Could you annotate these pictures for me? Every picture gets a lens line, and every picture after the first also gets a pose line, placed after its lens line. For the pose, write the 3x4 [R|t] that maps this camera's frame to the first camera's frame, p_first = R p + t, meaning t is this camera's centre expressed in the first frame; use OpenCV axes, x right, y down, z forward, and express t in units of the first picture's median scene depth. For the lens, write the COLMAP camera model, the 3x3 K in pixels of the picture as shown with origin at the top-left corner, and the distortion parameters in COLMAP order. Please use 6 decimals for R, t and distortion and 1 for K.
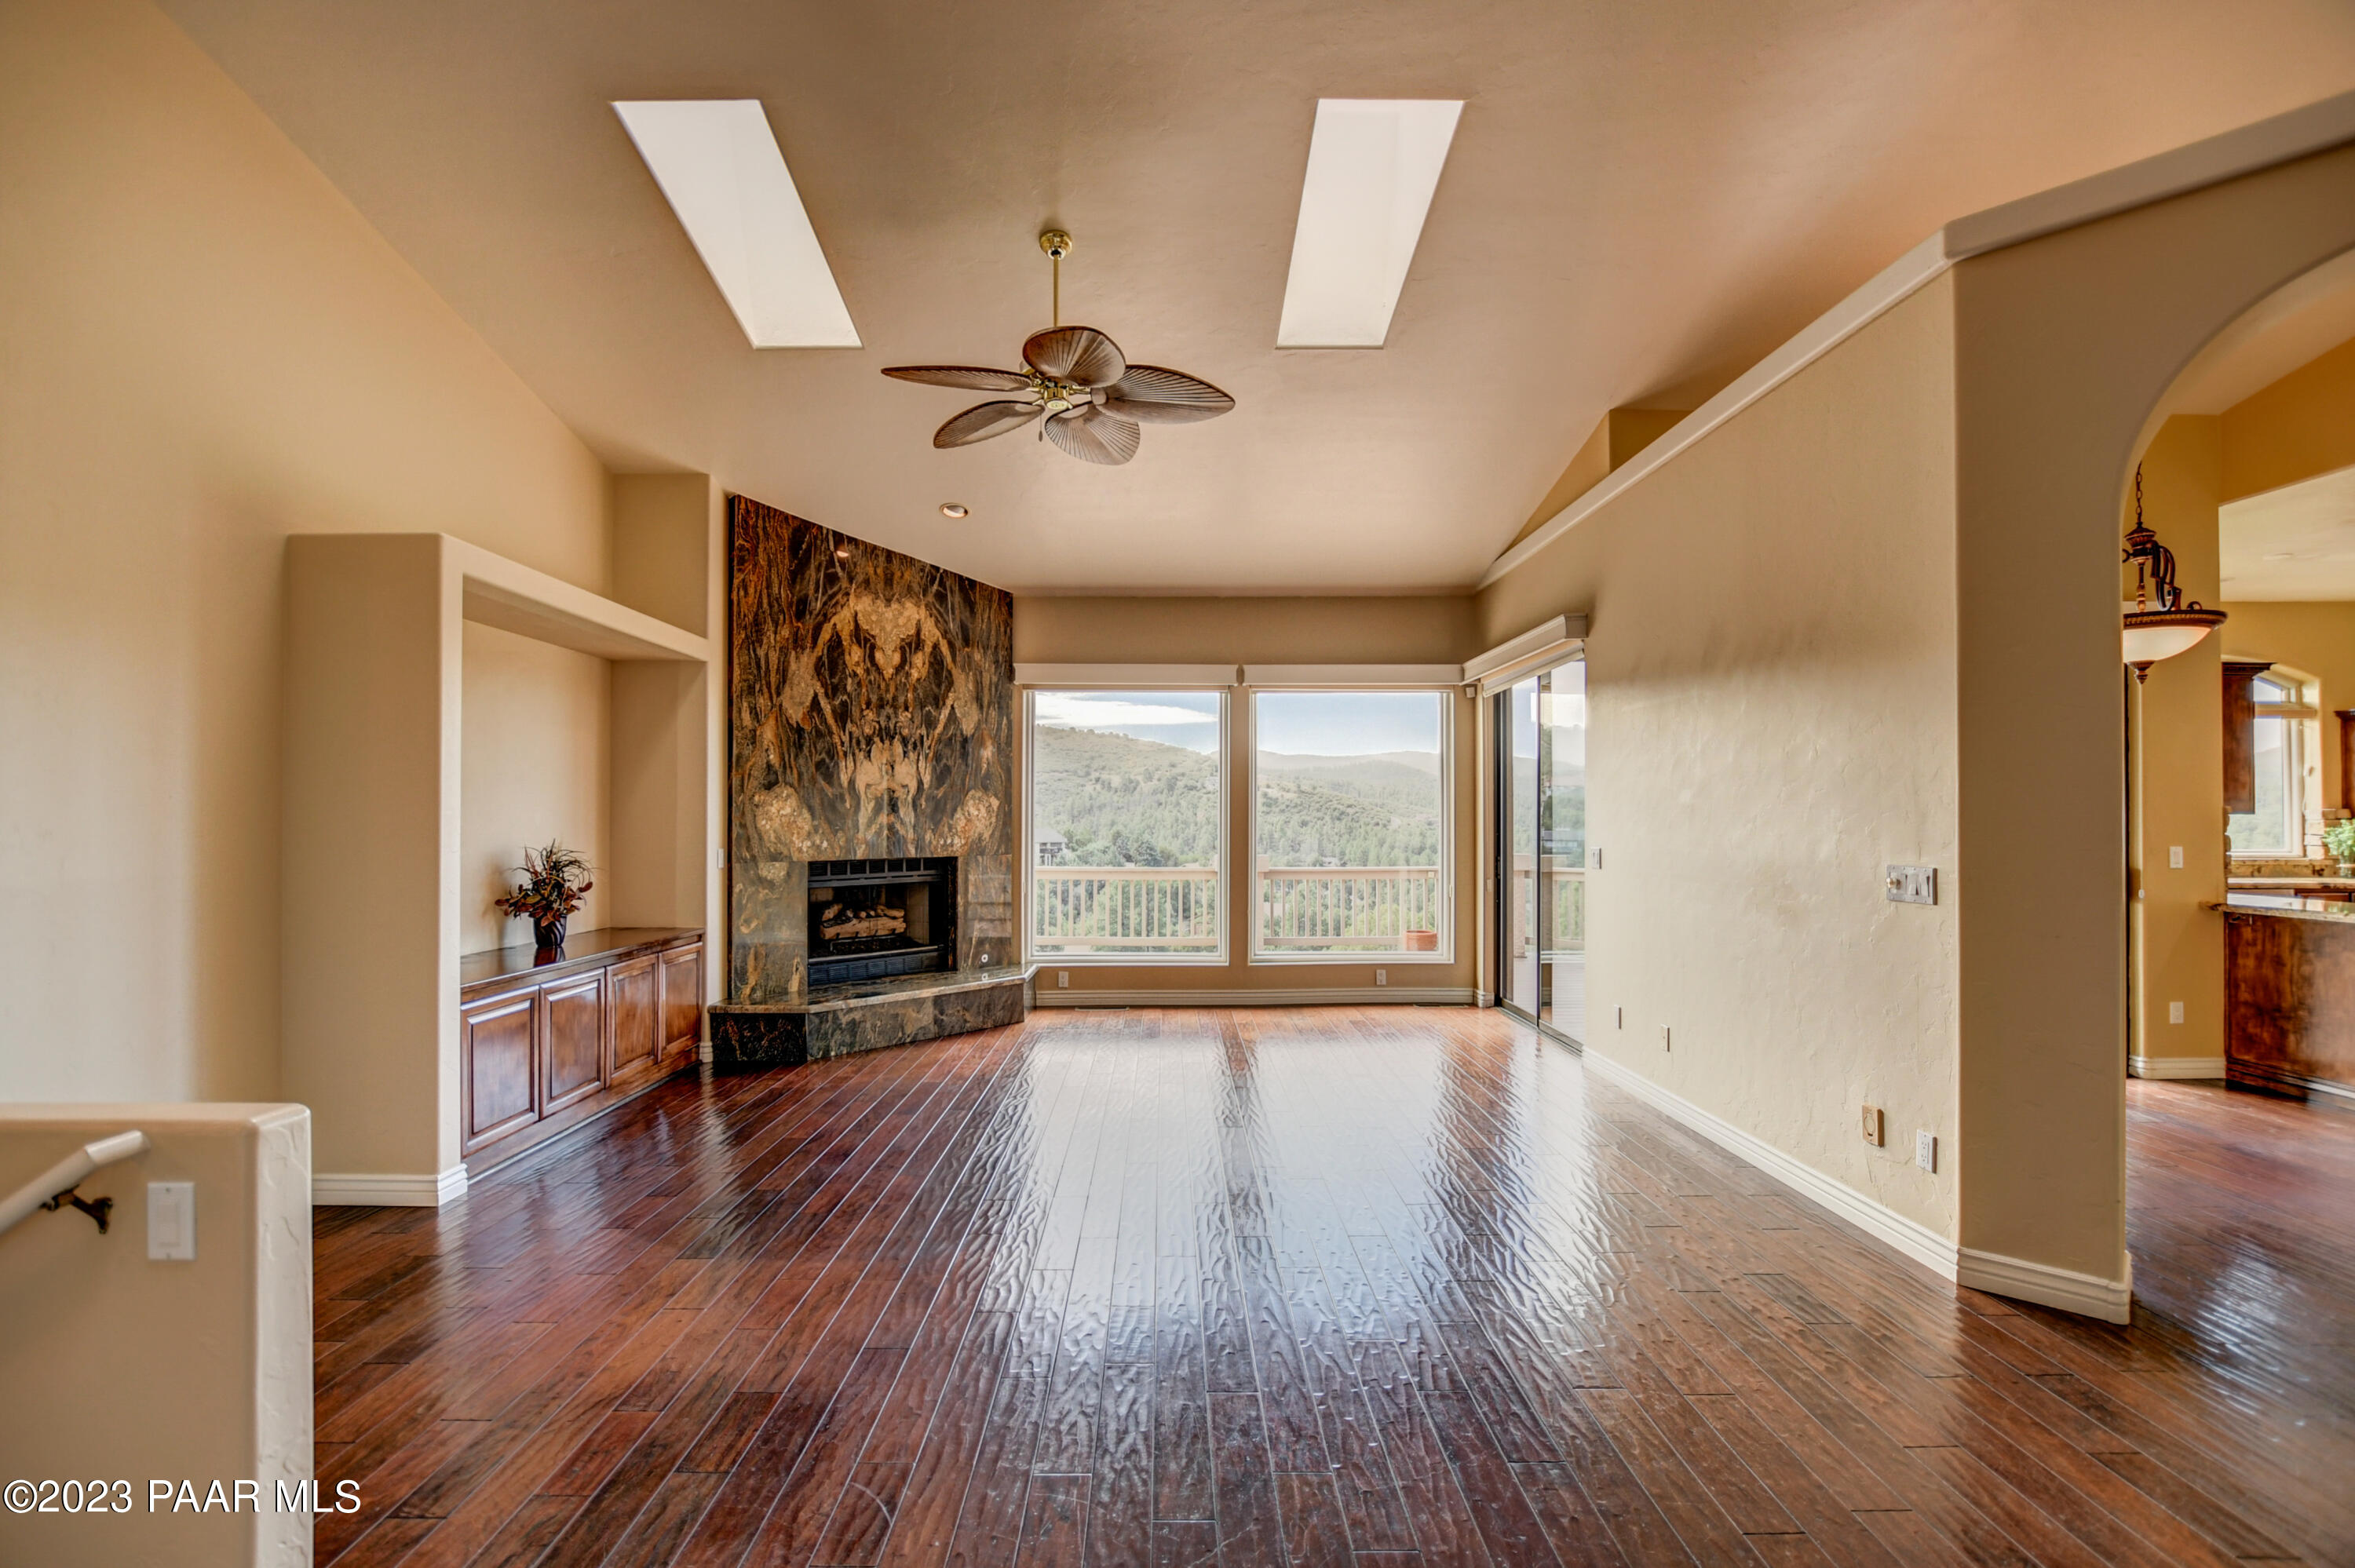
lens RADIAL K [[1038.3, 0, 1176.6], [0, 1038.3, 810.1], [0, 0, 1]] dist [-0.022438, 0.007718]
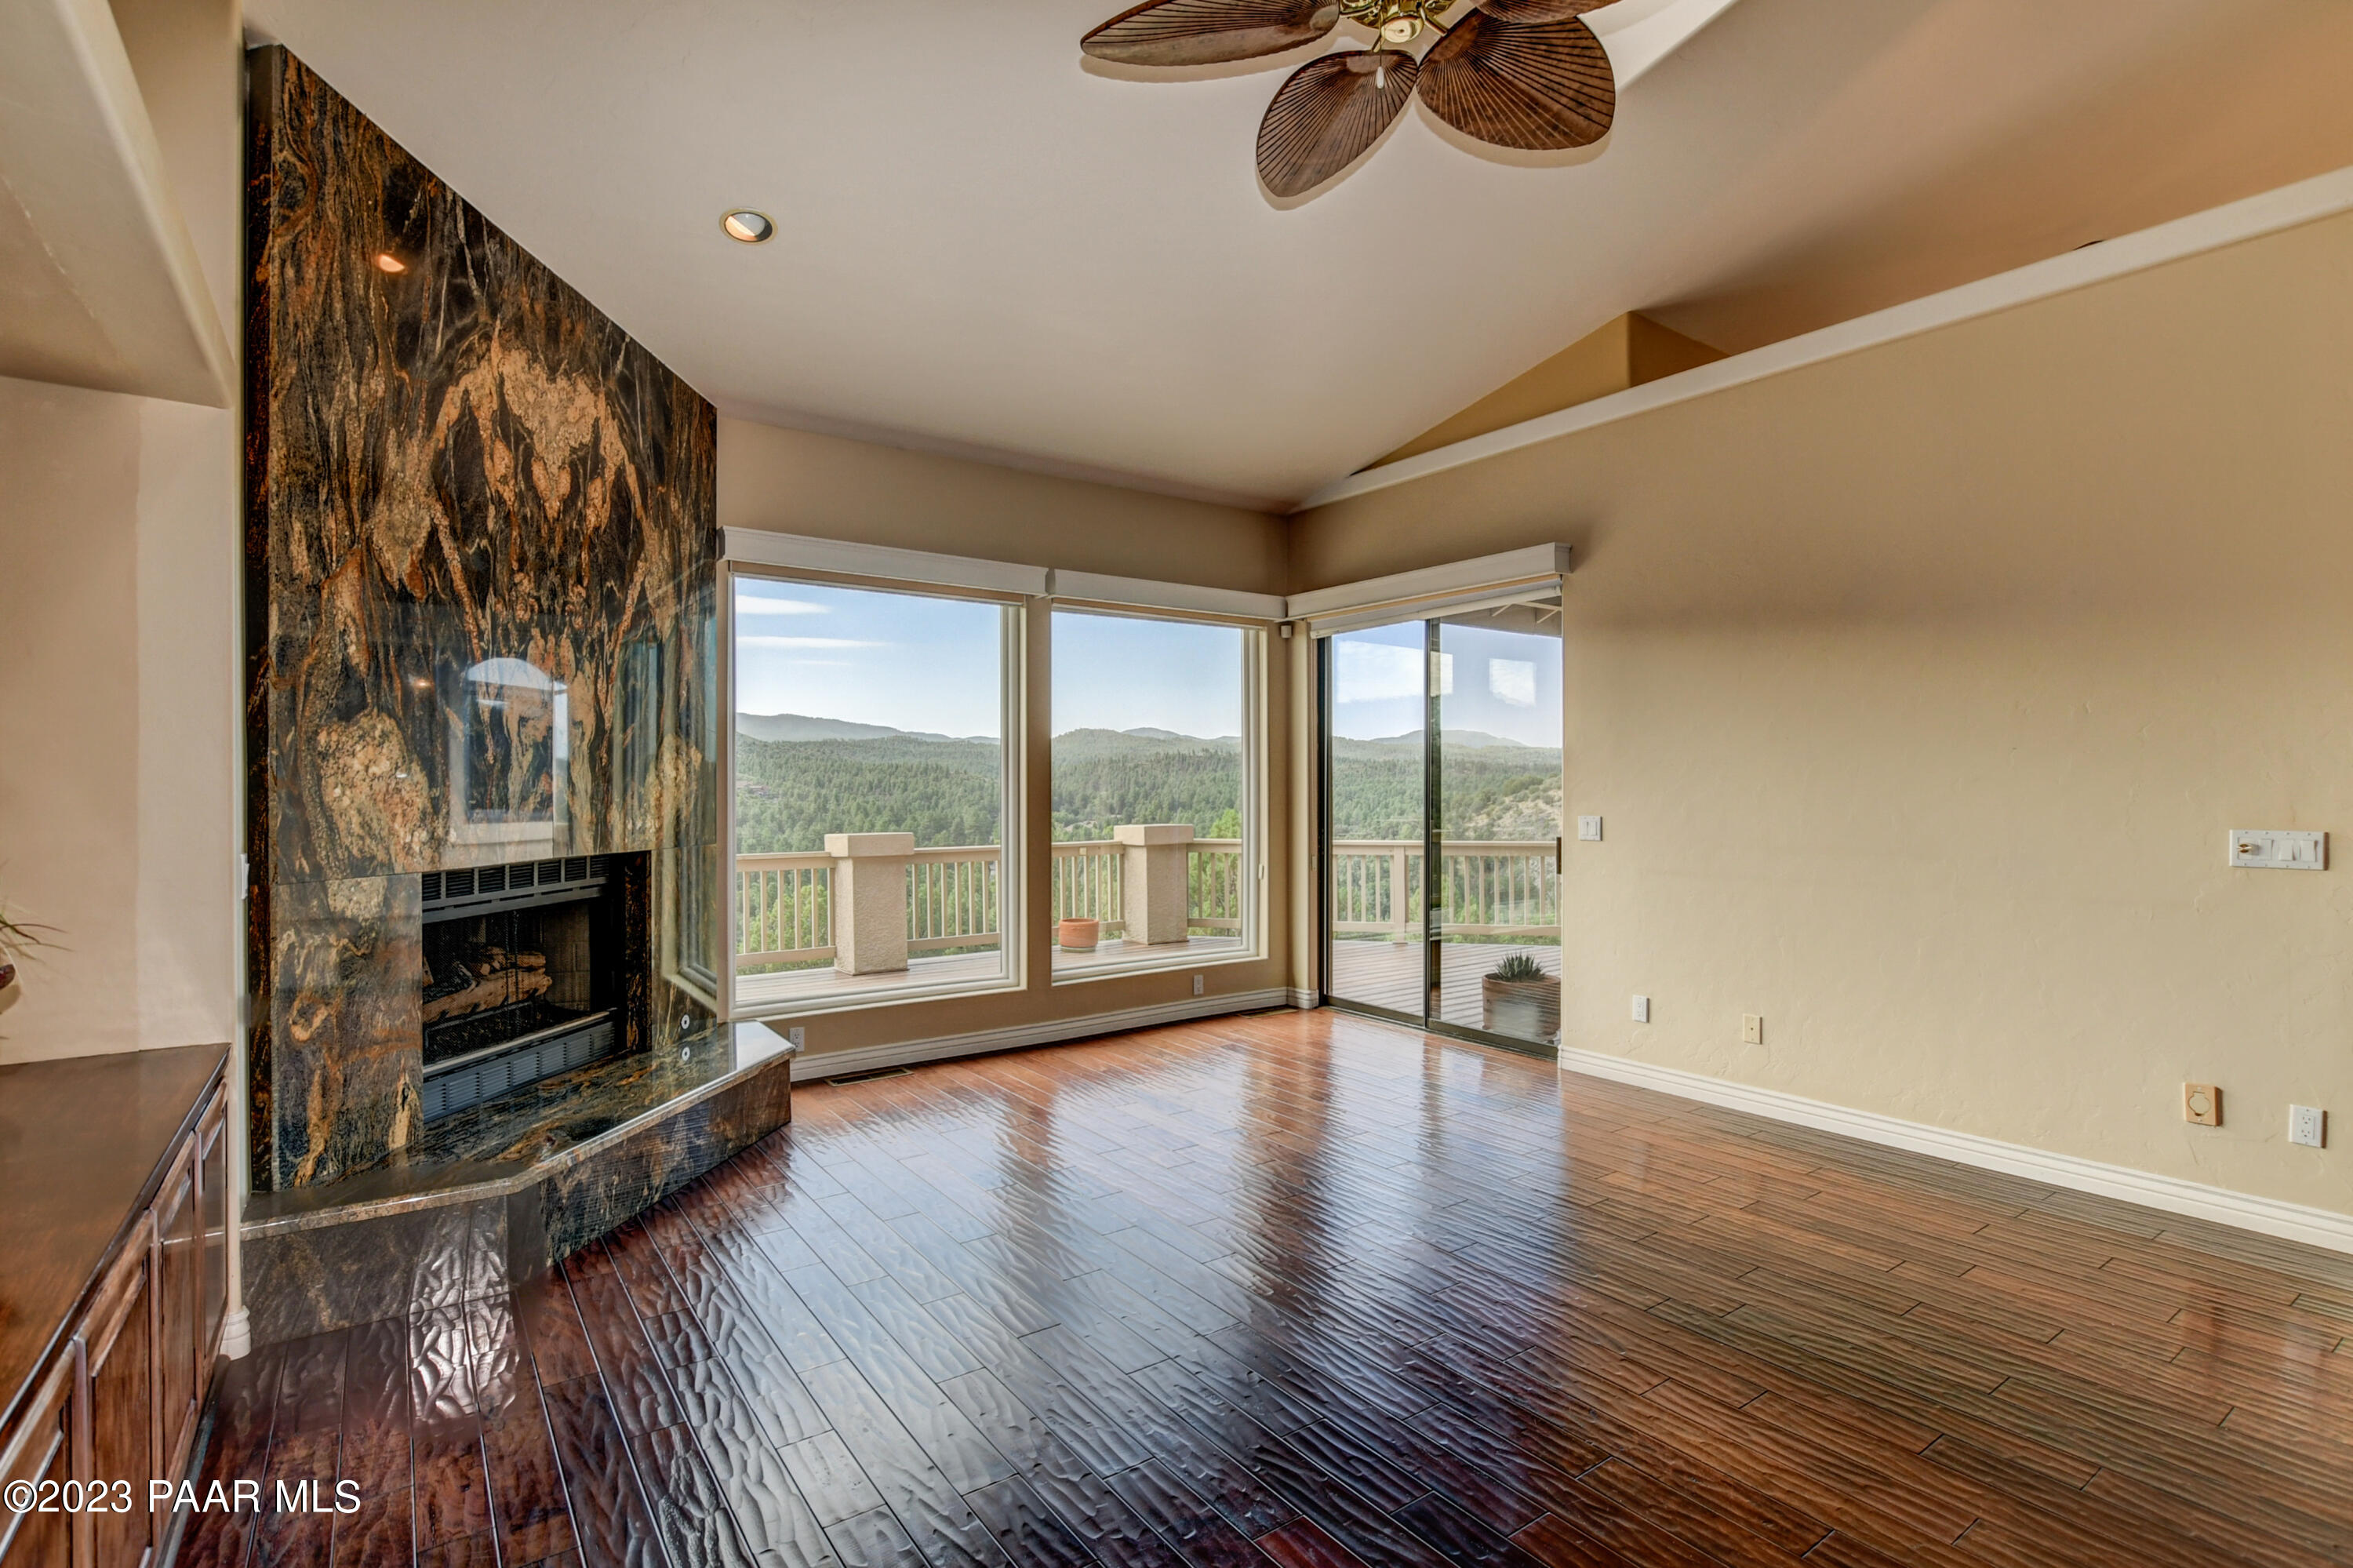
lens RADIAL K [[1107.7, 0, 1167.8], [0, 1107.7, 793.5], [0, 0, 1]] dist [-0.016601, 0.000257]
pose [[0.823491, -0.005689, 0.567302, -0.346252], [-0.002824, 0.999896, 0.014126, 0.004326], [-0.567323, -0.013235, 0.823389, 0.367014]]
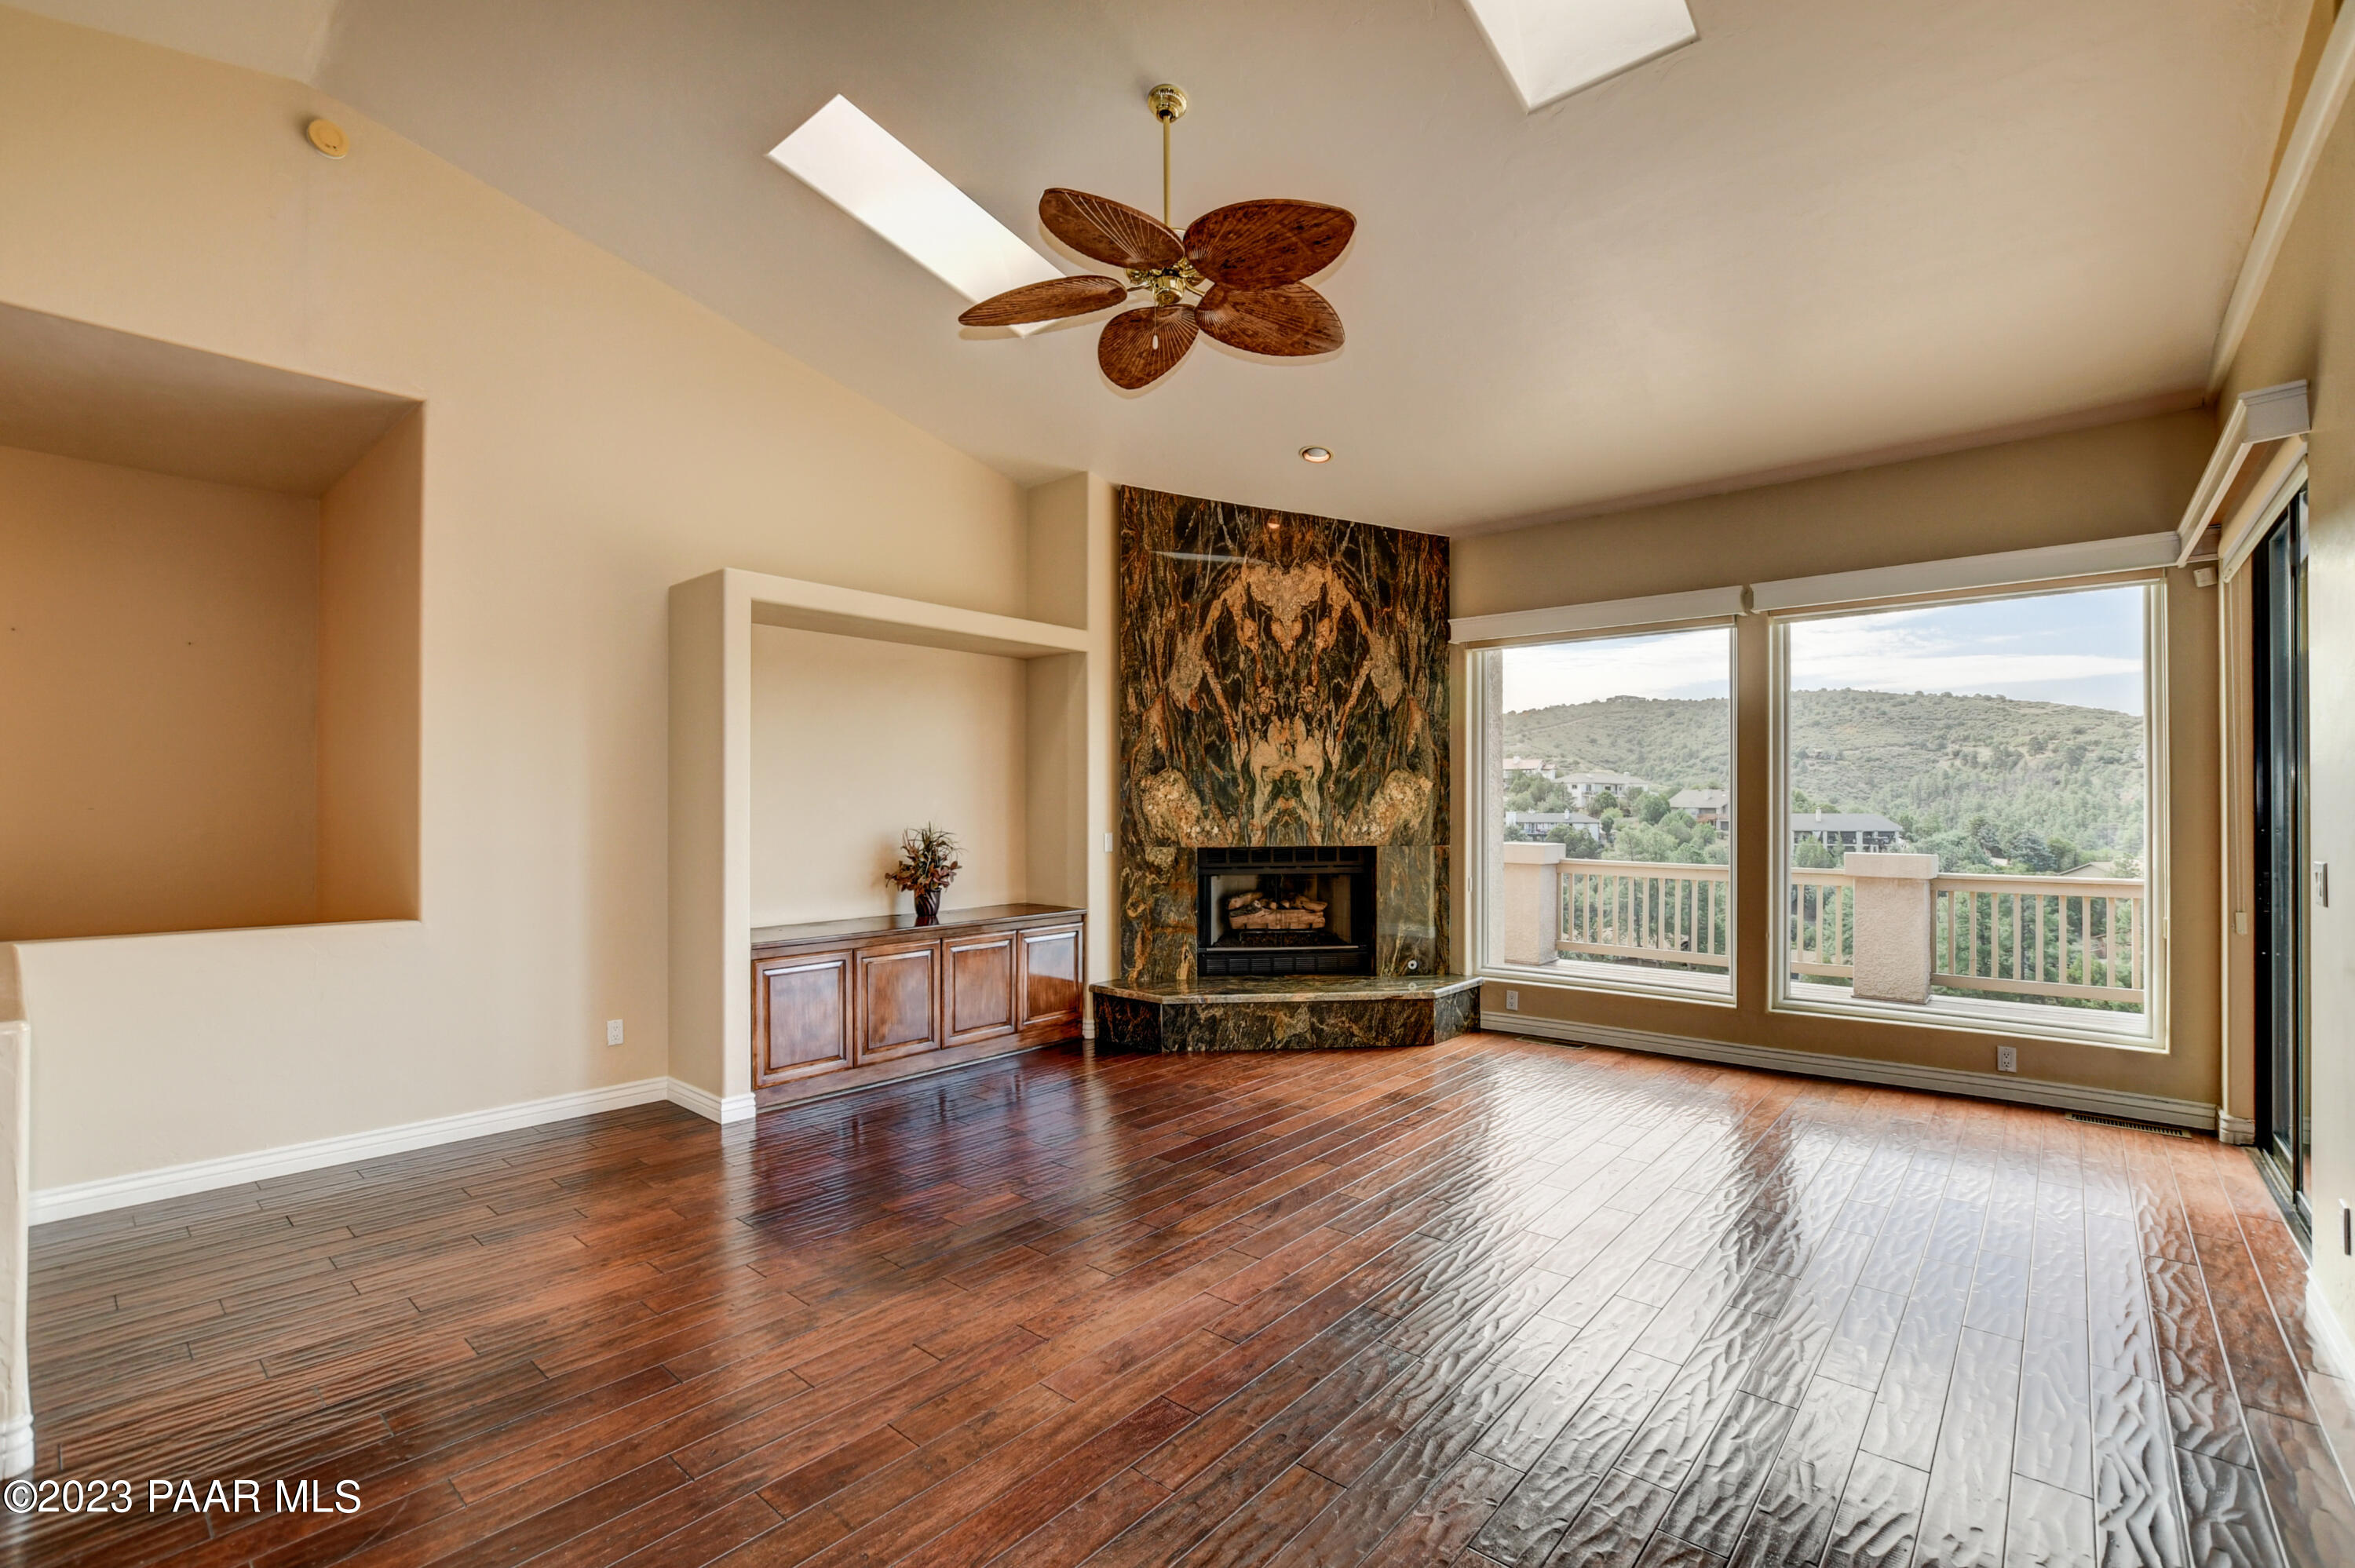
lens RADIAL K [[1044.2, 0, 1171.4], [0, 1044.2, 794.5], [0, 0, 1]] dist [-0.019802, -0.000084]
pose [[0.746069, -0.006280, -0.665839, 0.268230], [0.006581, 0.999976, -0.002058, 0.001742], [0.665836, -0.002847, 0.746092, 0.242694]]
